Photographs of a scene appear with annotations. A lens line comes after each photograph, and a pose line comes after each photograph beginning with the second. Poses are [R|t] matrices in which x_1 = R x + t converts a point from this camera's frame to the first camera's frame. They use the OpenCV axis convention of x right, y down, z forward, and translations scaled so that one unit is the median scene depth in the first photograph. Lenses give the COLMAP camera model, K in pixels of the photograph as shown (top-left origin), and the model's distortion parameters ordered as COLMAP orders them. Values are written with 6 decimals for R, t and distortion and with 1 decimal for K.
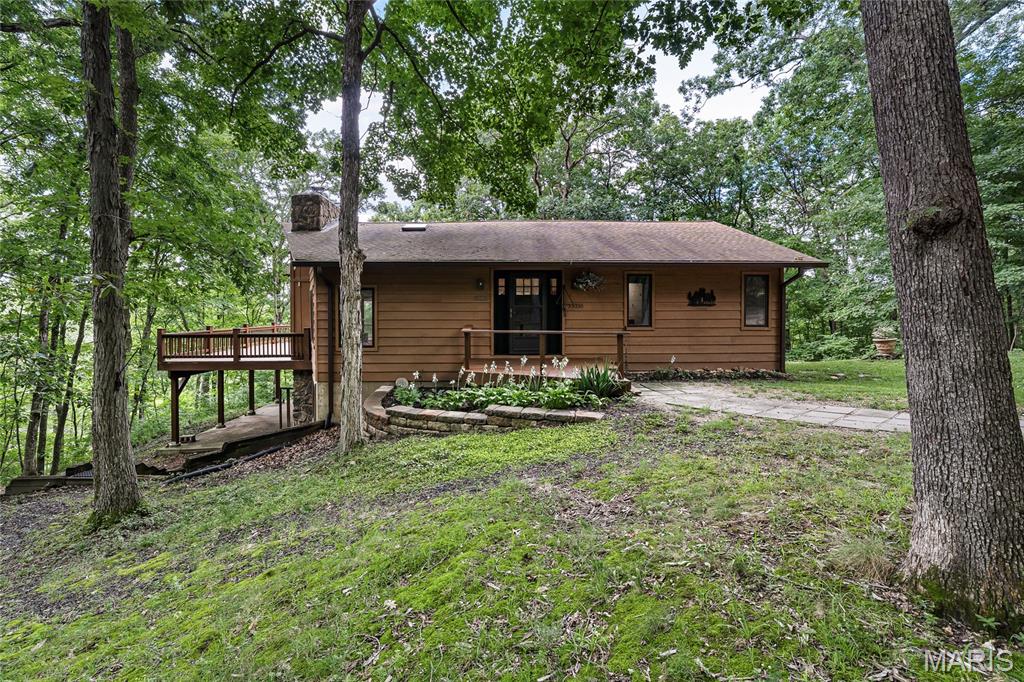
lens RADIAL K [[420.9, 0, 509.8], [0, 420.9, 340.2], [0, 0, 1]] dist [0.000056, -0.000011]
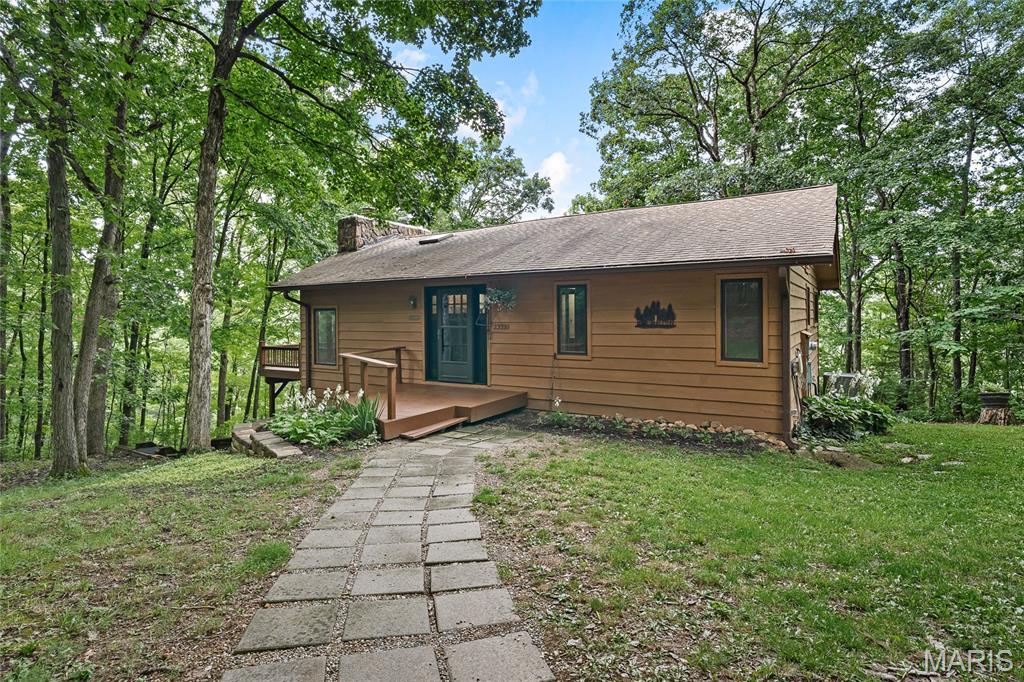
lens RADIAL K [[511.8, 0, 509.3], [0, 511.8, 341.1], [0, 0, 1]] dist [-0.002719, -0.000169]
pose [[0.849511, 0.019993, -0.527192, 0.692325], [-0.031287, 0.999432, -0.012513, -0.041275], [0.526642, 0.027124, 0.849654, 0.164550]]
